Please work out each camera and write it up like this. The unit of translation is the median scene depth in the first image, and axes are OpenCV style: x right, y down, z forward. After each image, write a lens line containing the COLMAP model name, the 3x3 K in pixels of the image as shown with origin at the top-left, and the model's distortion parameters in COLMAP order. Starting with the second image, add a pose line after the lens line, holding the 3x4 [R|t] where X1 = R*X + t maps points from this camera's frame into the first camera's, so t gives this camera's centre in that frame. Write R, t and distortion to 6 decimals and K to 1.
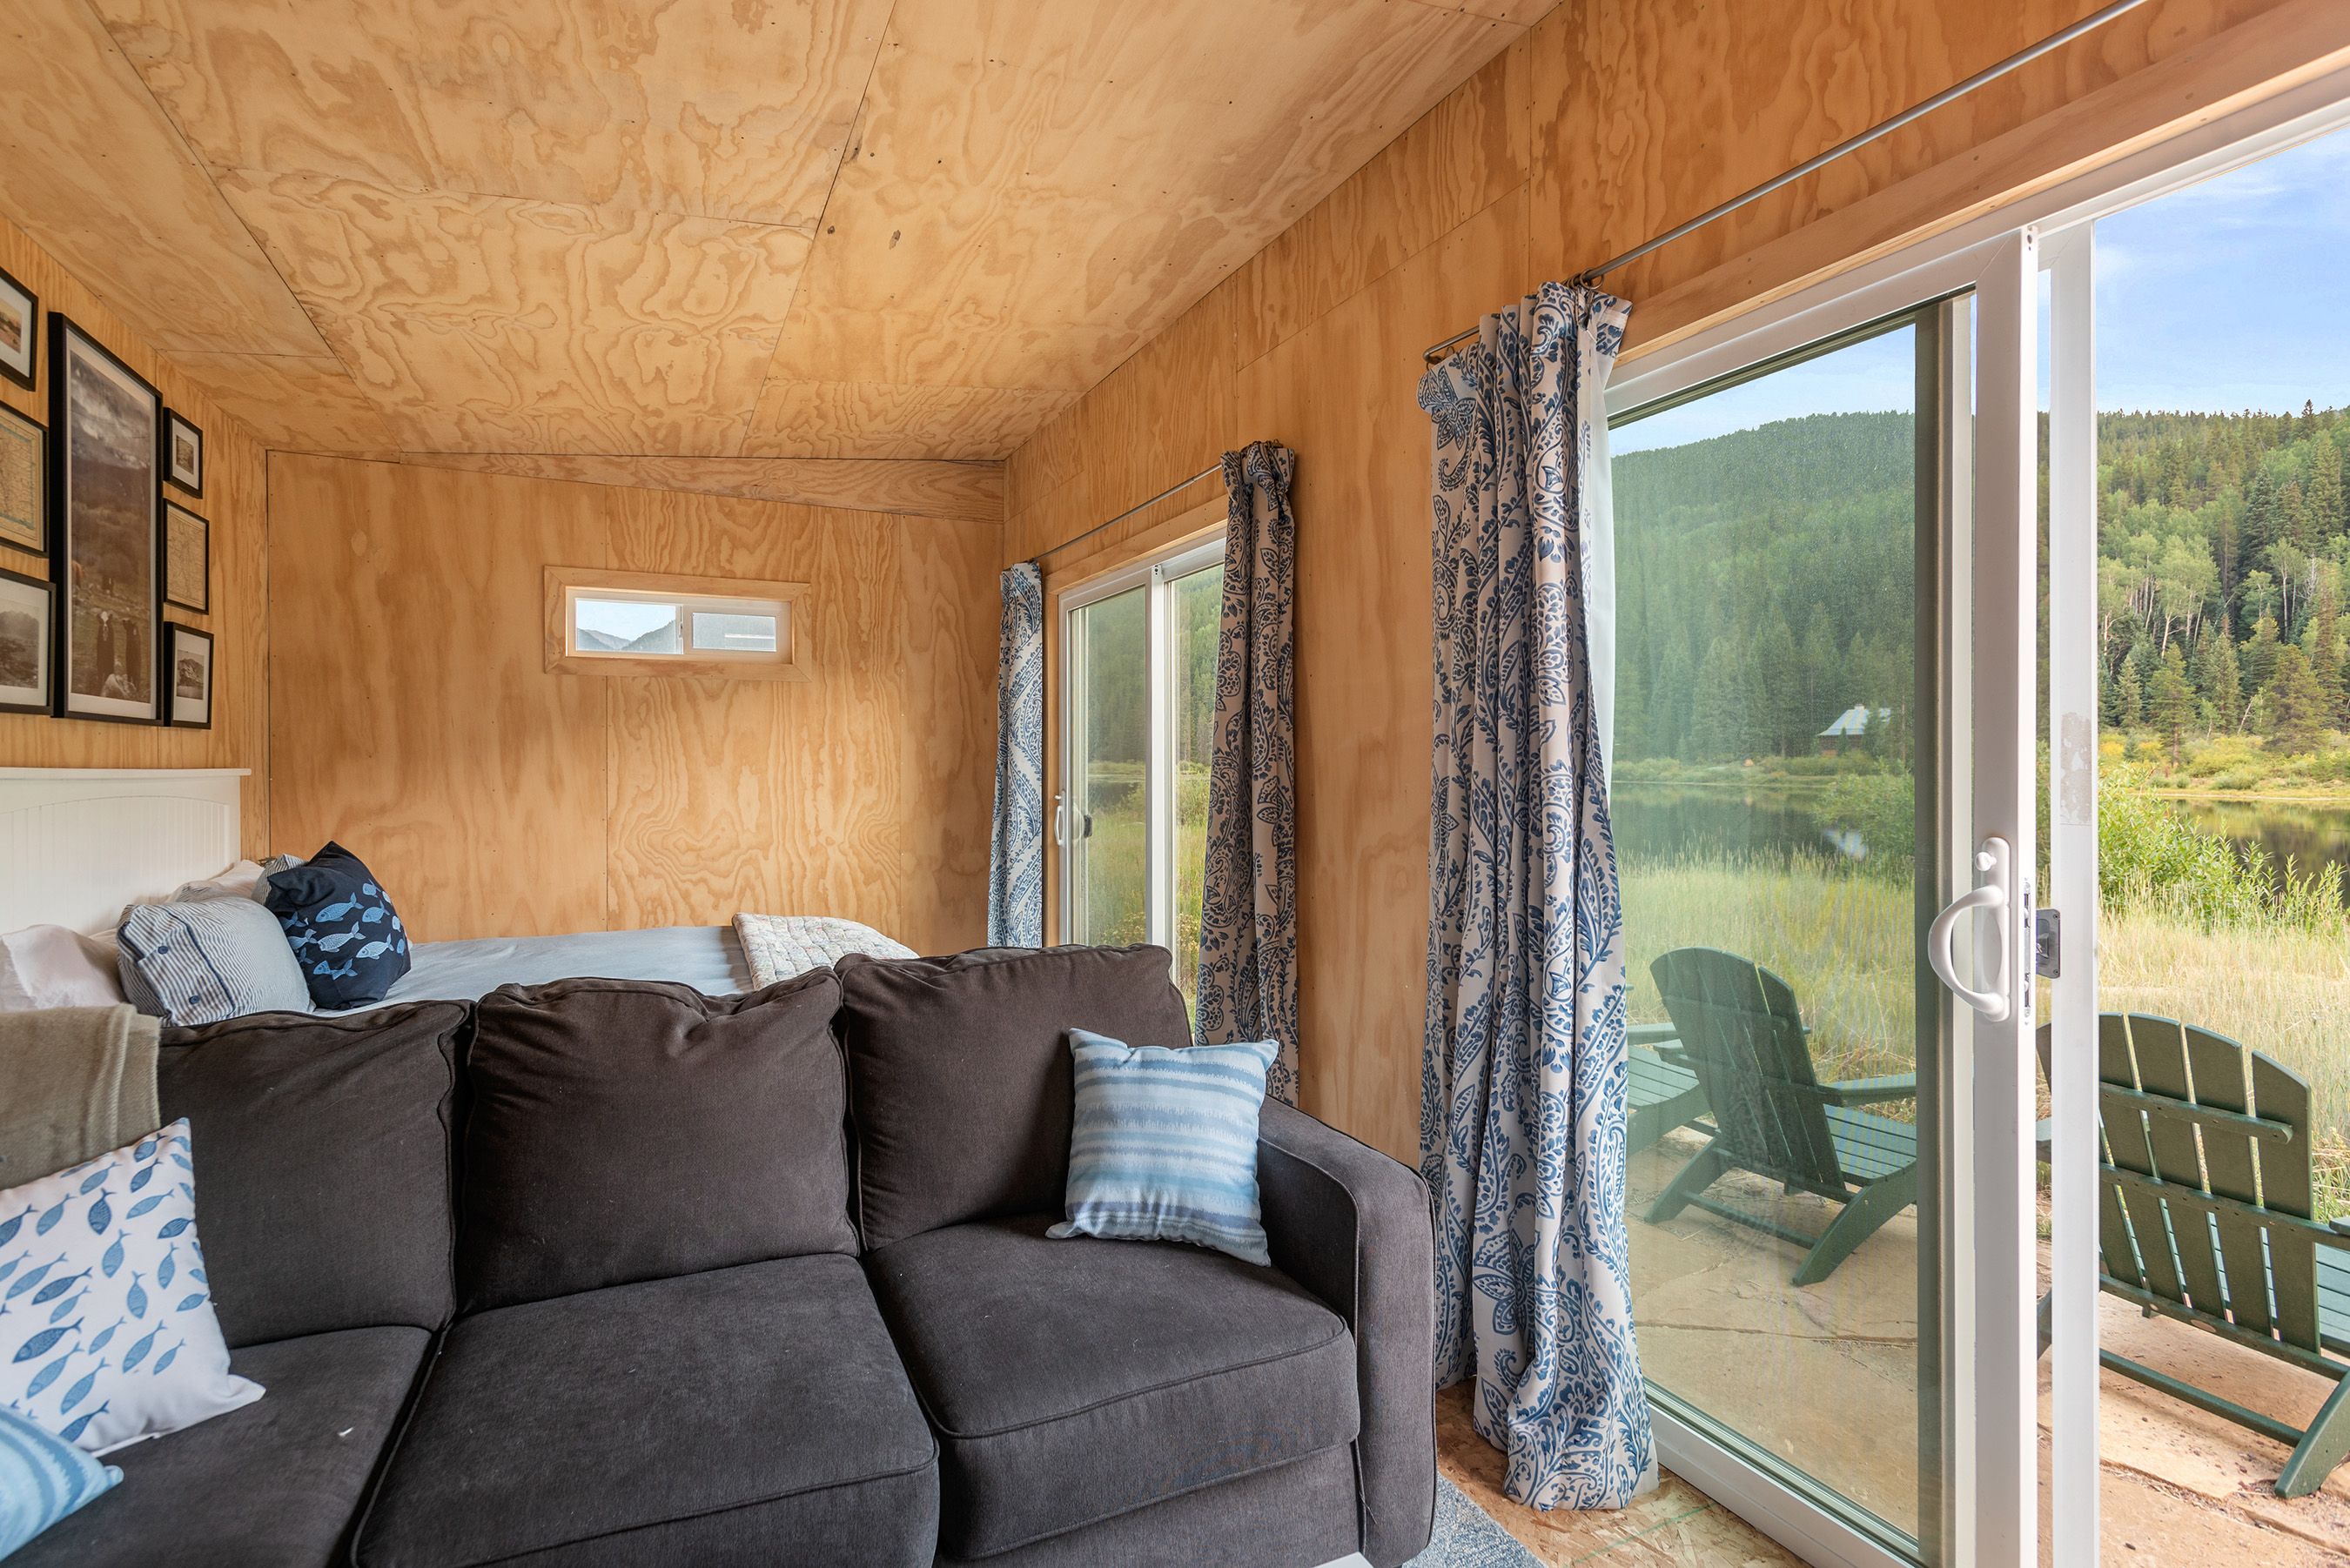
lens RADIAL K [[1126.6, 0, 1148.9], [0, 1126.6, 775.7], [0, 0, 1]] dist [0.002312, 0.000252]
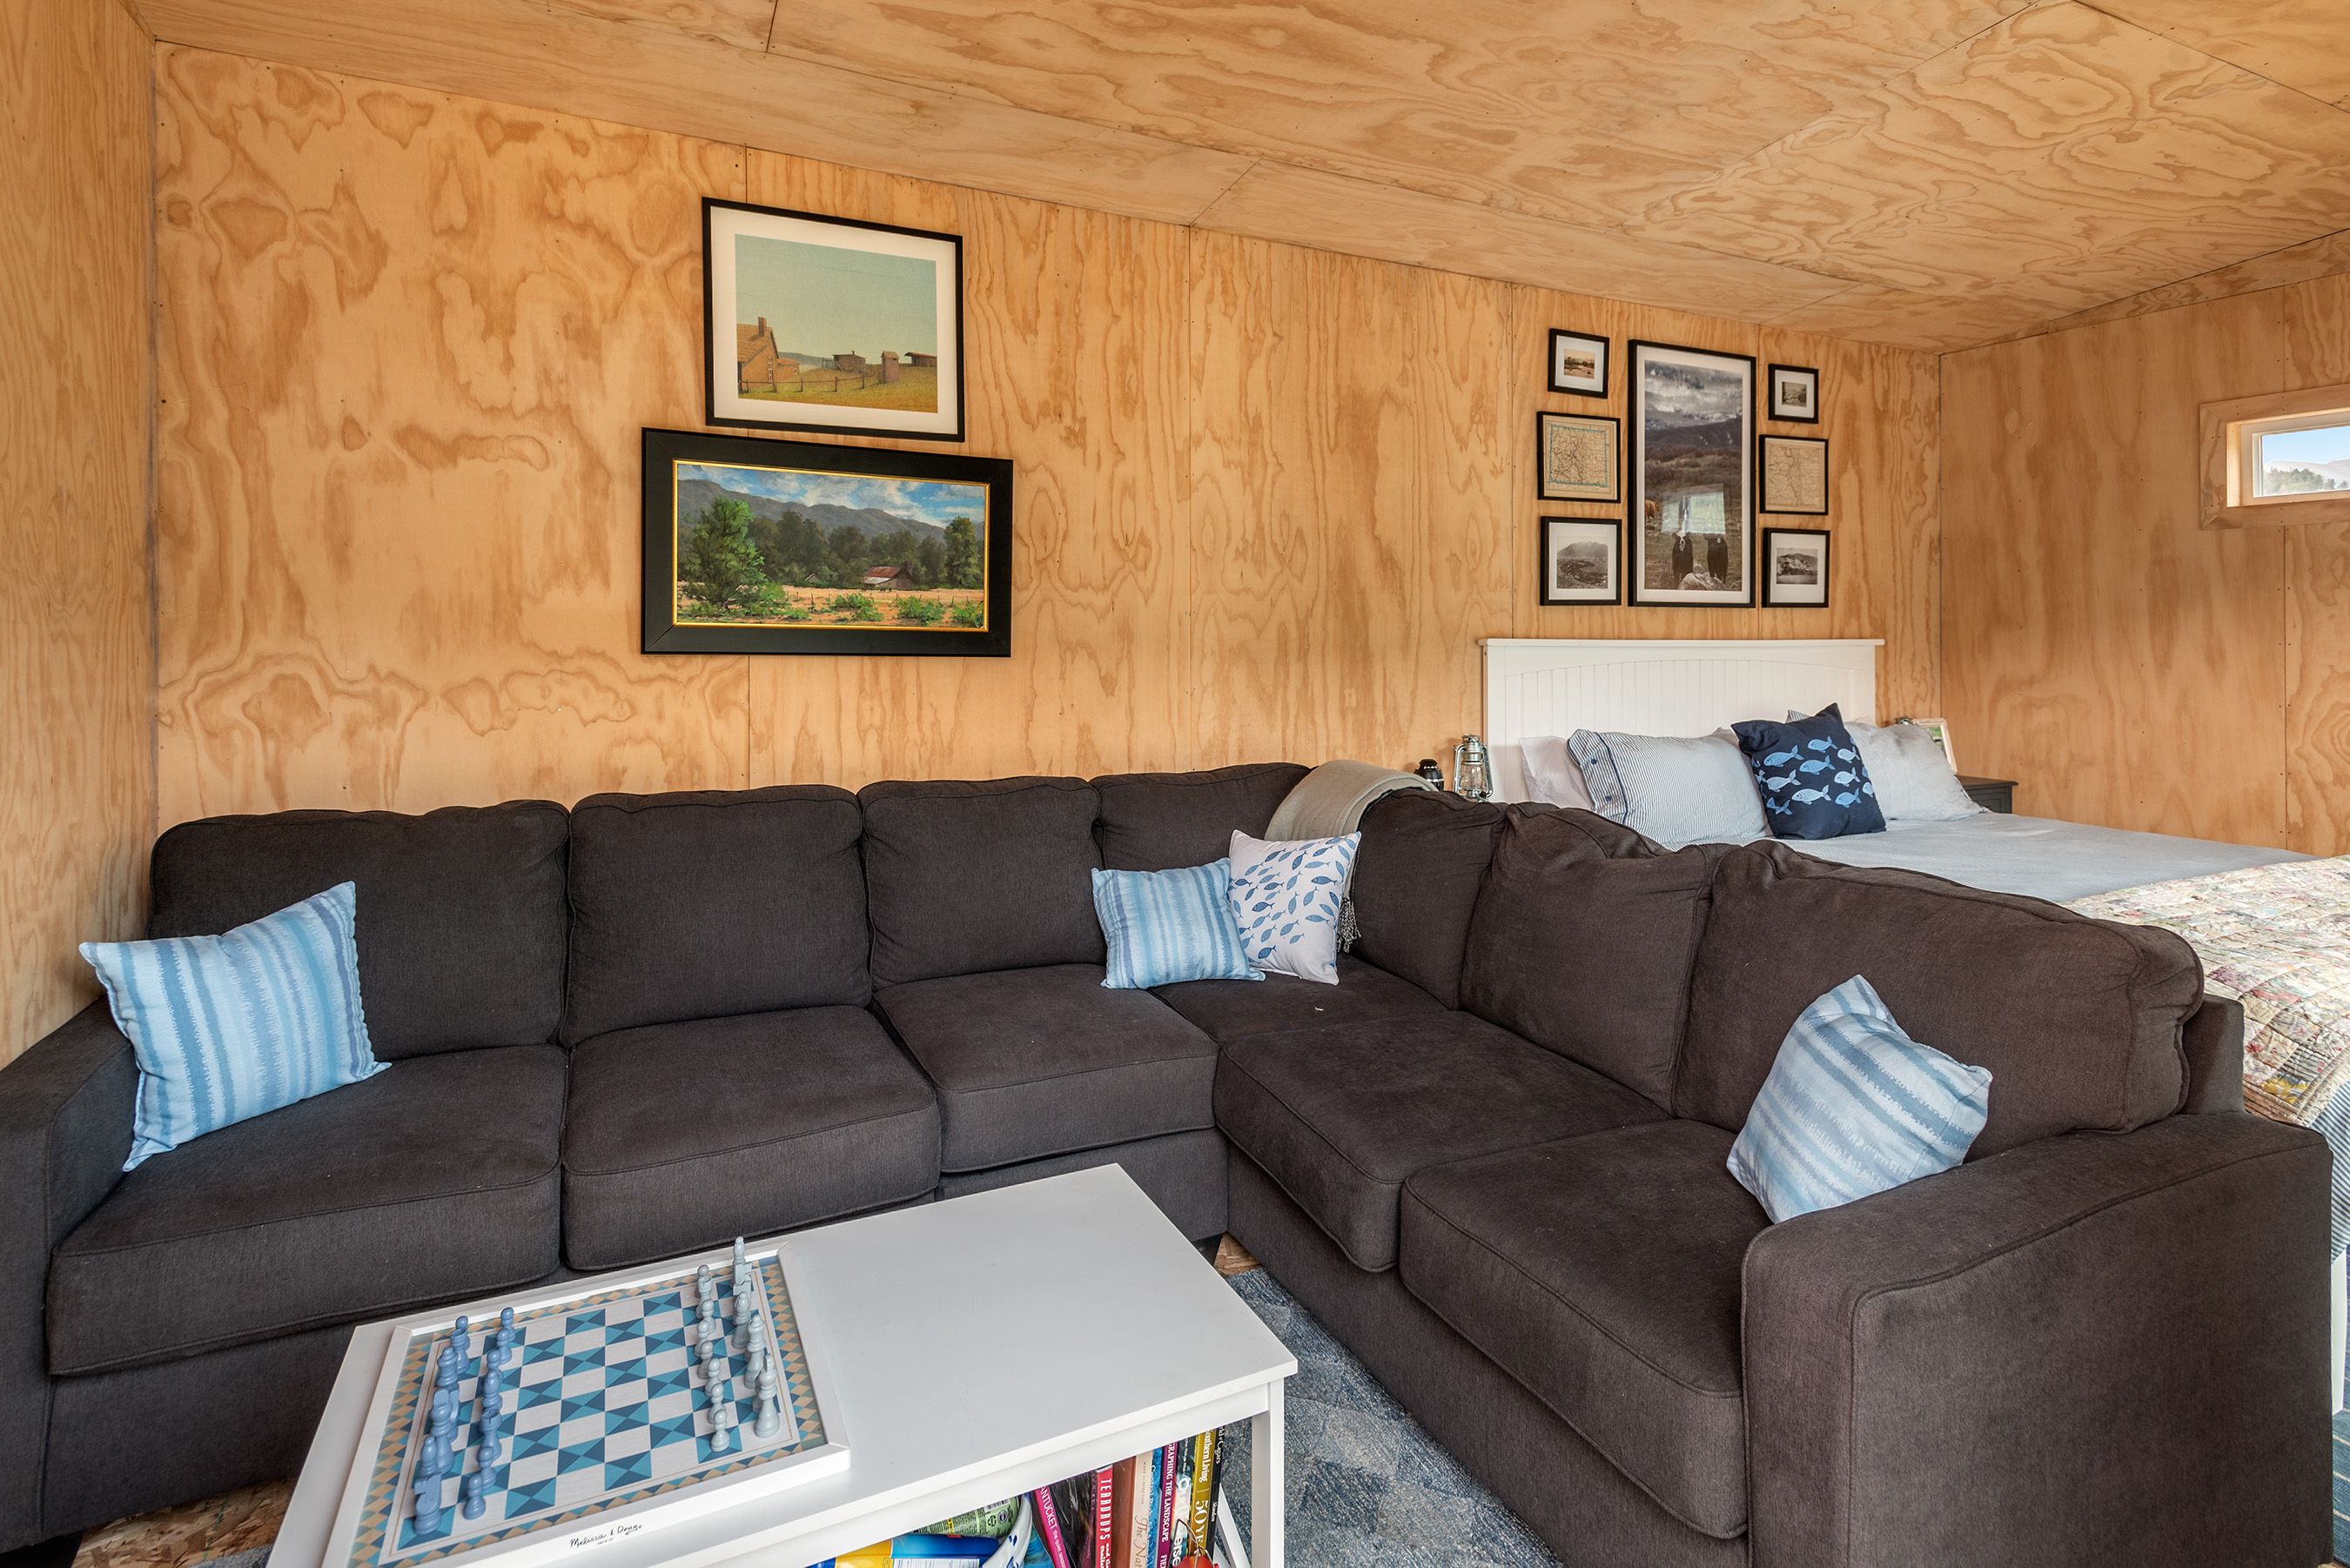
lens RADIAL K [[1150.5, 0, 1177.4], [0, 1150.5, 636.2], [0, 0, 1]] dist [0.003004, 0.000281]
pose [[0.007797, 0.006875, -0.999946, 0.349449], [-0.008798, 0.999938, 0.006807, -0.009985], [0.999931, 0.008744, 0.007857, 0.229487]]
